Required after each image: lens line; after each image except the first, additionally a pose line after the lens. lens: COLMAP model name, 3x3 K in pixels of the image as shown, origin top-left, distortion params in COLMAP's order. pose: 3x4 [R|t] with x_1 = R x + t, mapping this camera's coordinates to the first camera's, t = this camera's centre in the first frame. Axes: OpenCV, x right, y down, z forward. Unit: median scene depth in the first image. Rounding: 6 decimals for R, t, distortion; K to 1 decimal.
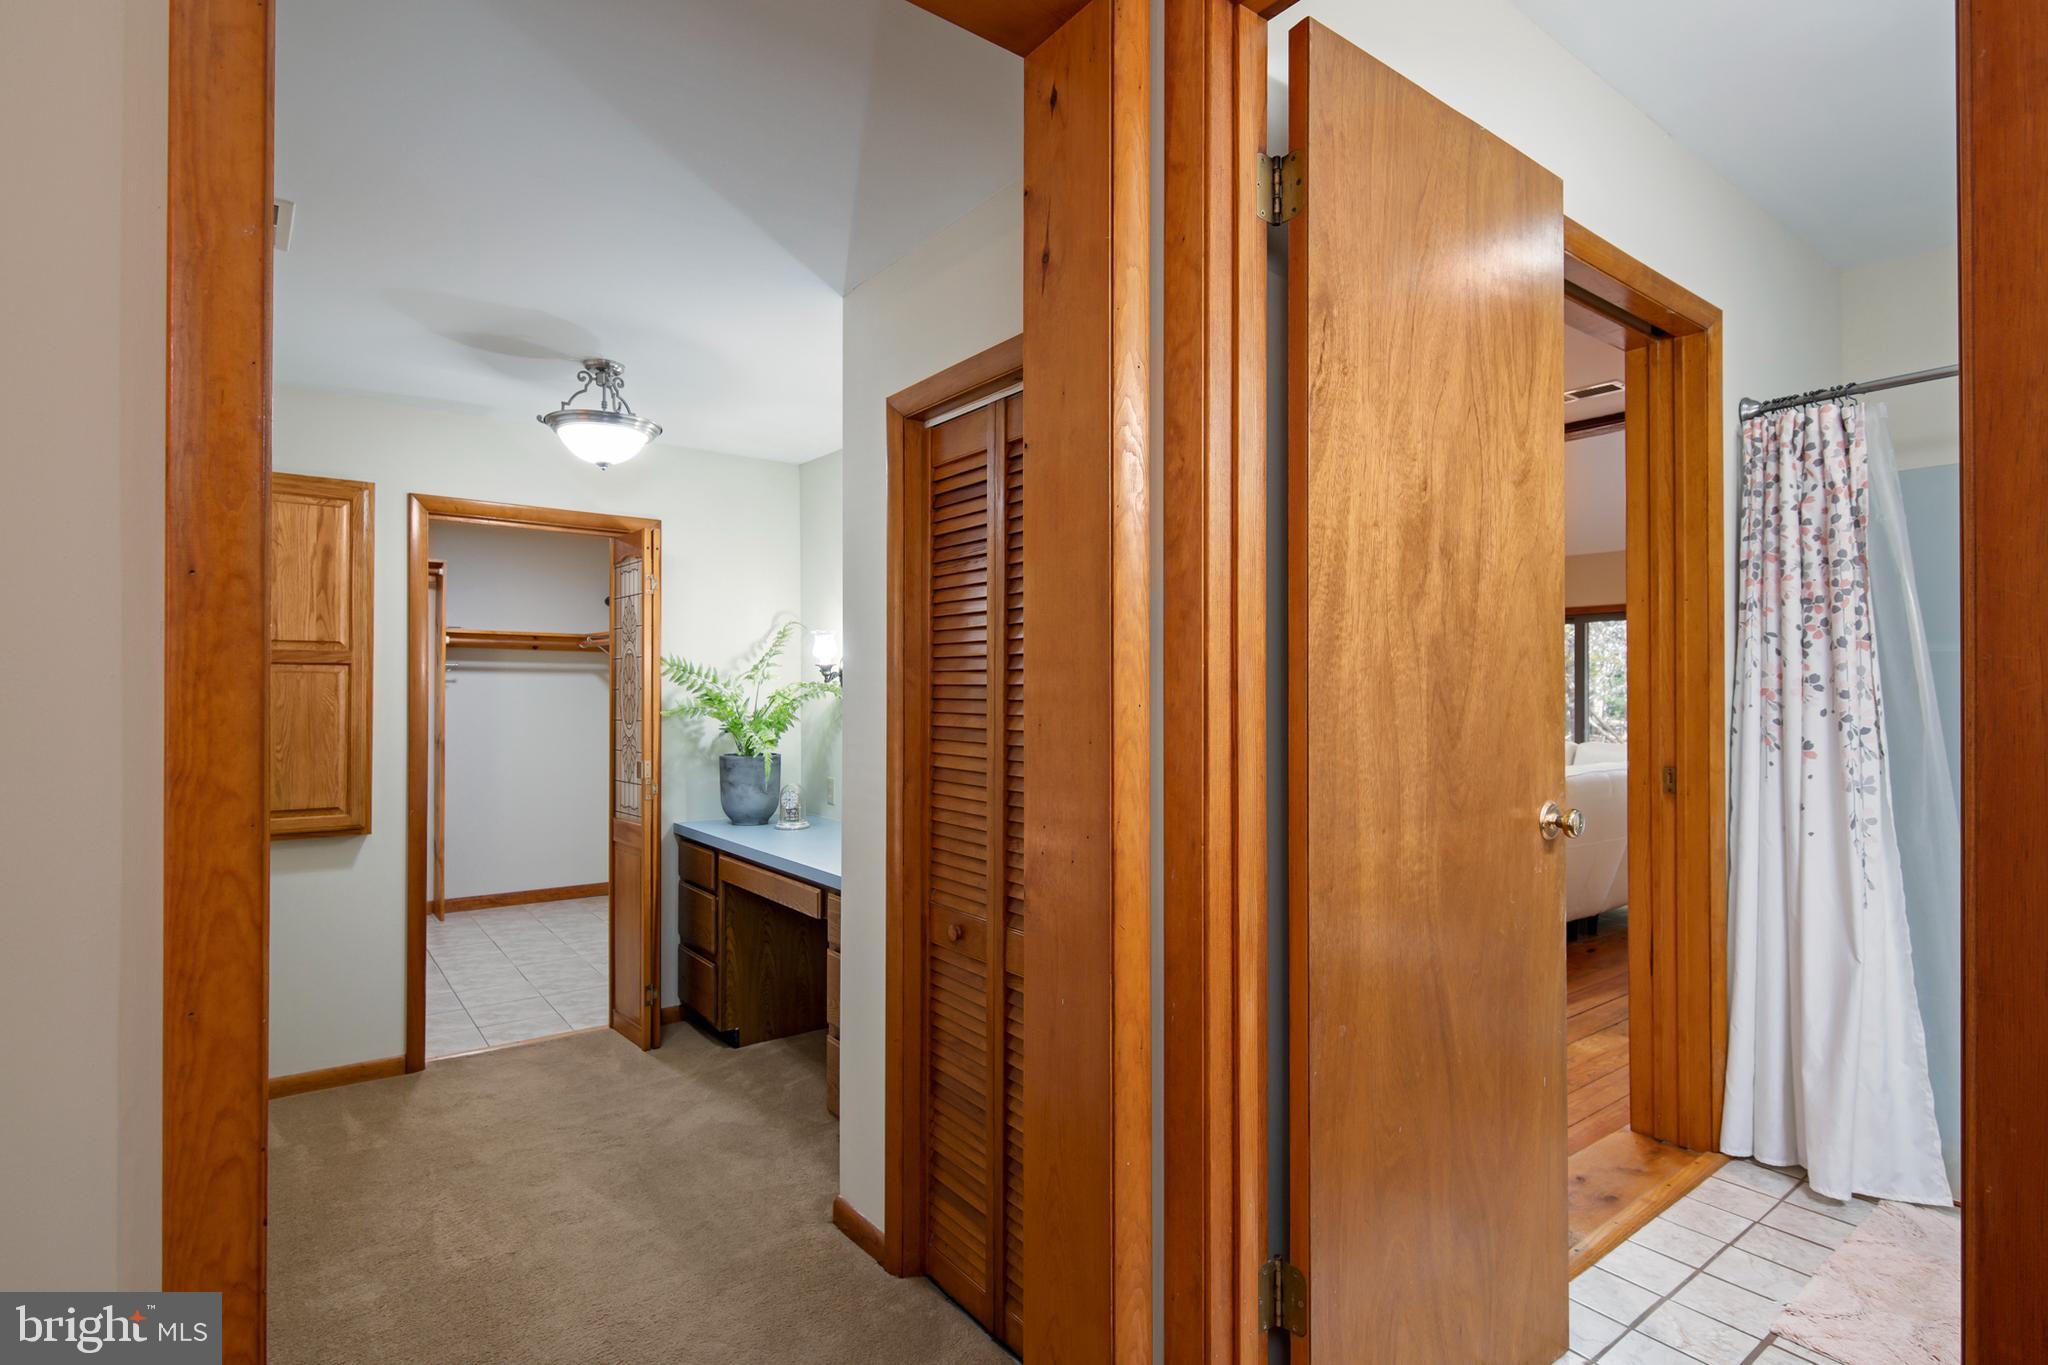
lens RADIAL K [[1023.6, 0, 1022.1], [0, 1023.6, 675.9], [0, 0, 1]] dist [0.000038, -0.006251]
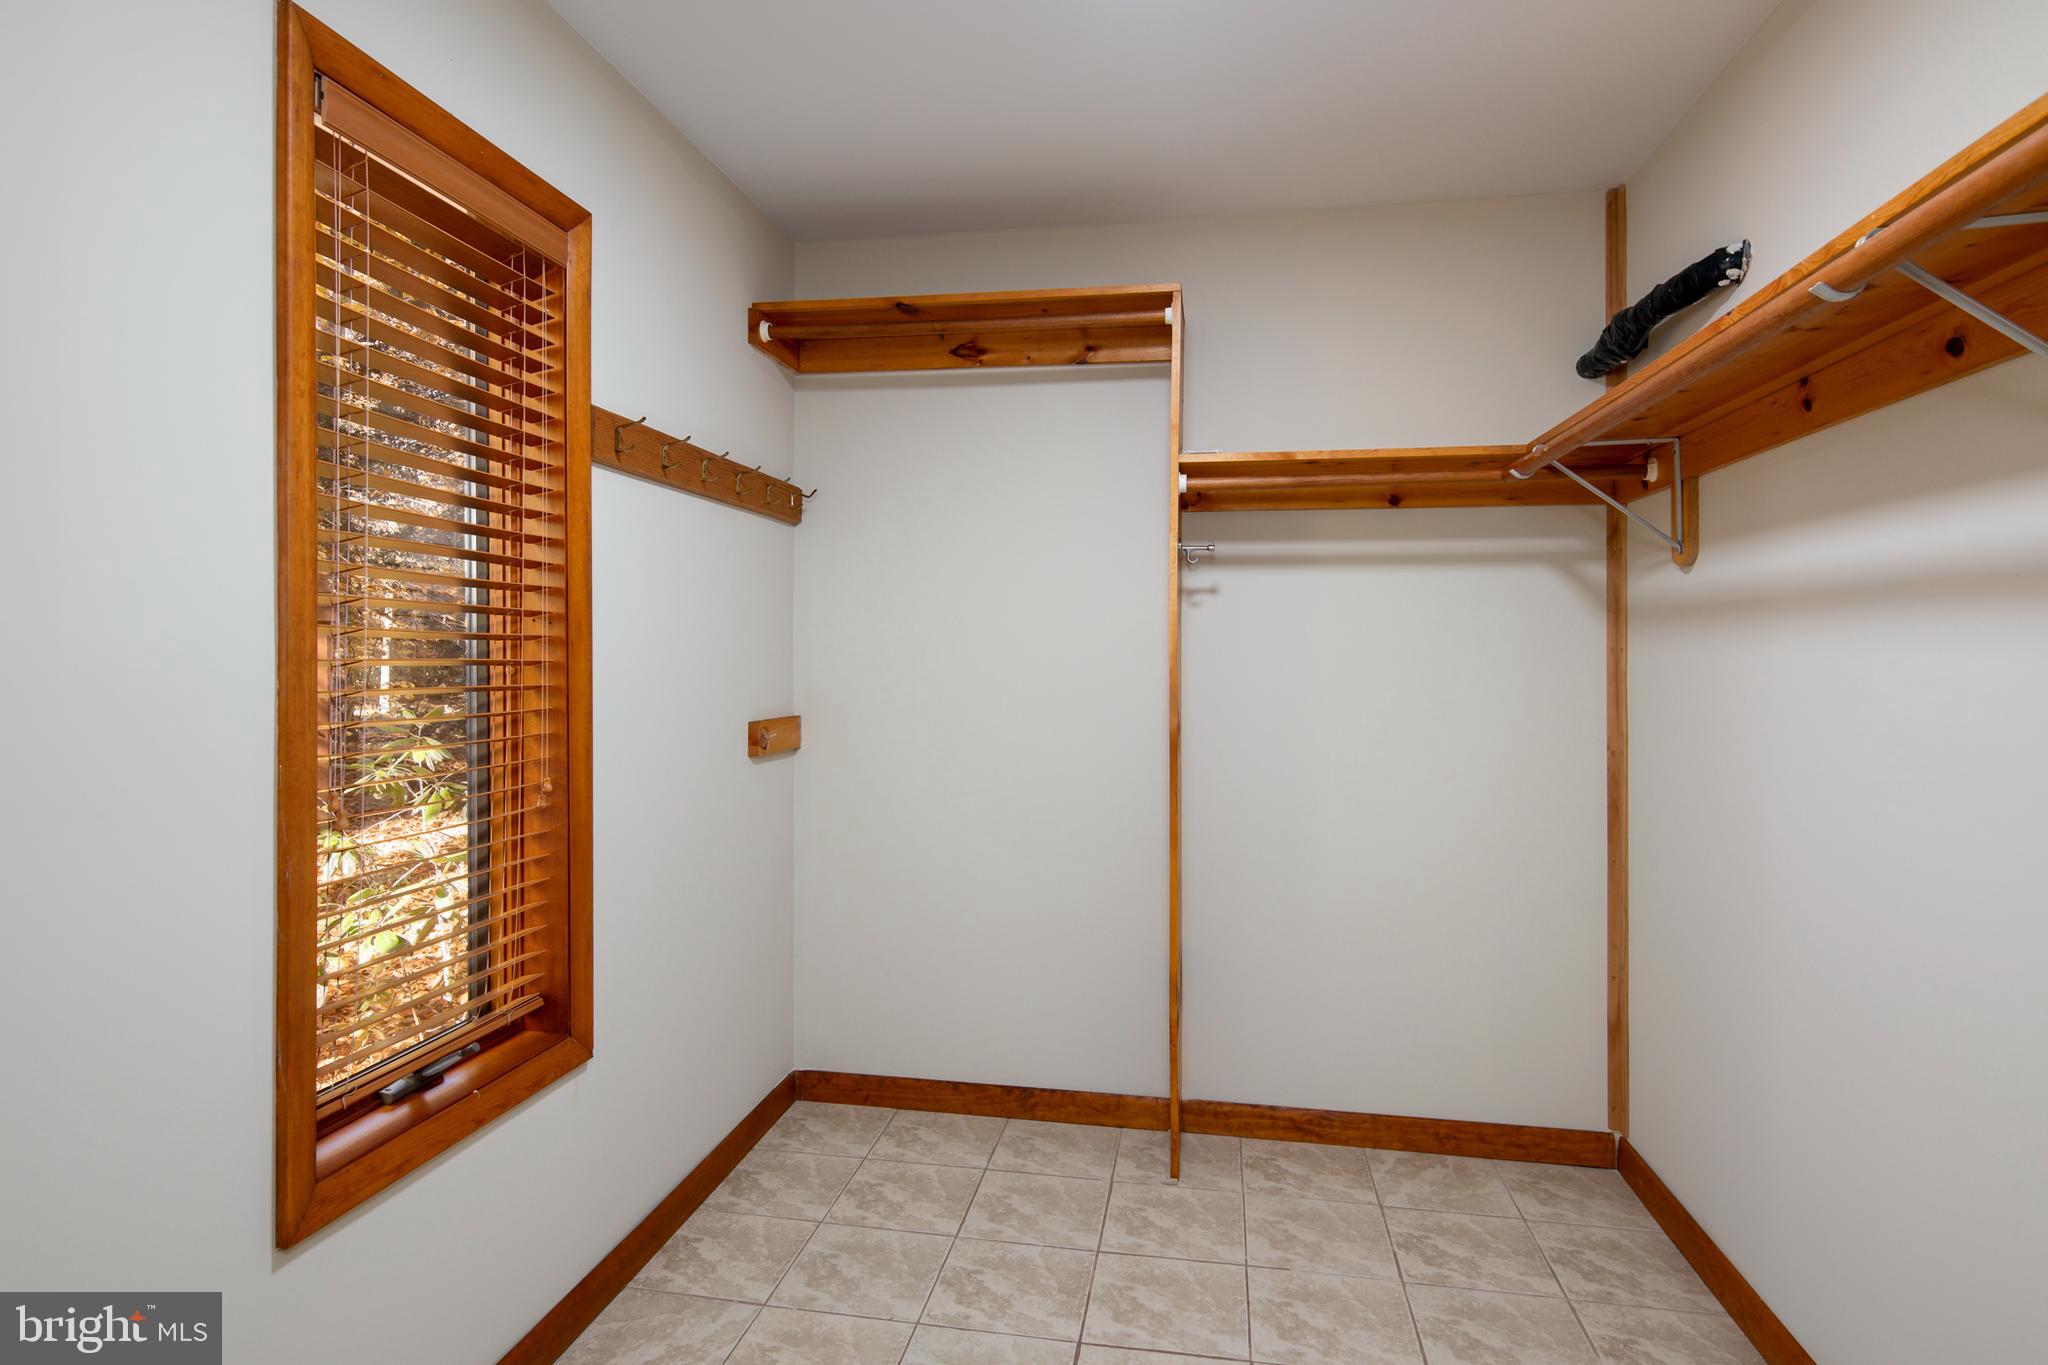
lens RADIAL K [[1117.2, 0, 987.0], [0, 1117.2, 648.6], [0, 0, 1]] dist [-0.001719, 0.000019]
pose [[0.694126, -0.005890, -0.719830, -0.476710], [0.009113, 0.999958, 0.000605, 0.046039], [0.719796, -0.006980, 0.694151, 1.018281]]
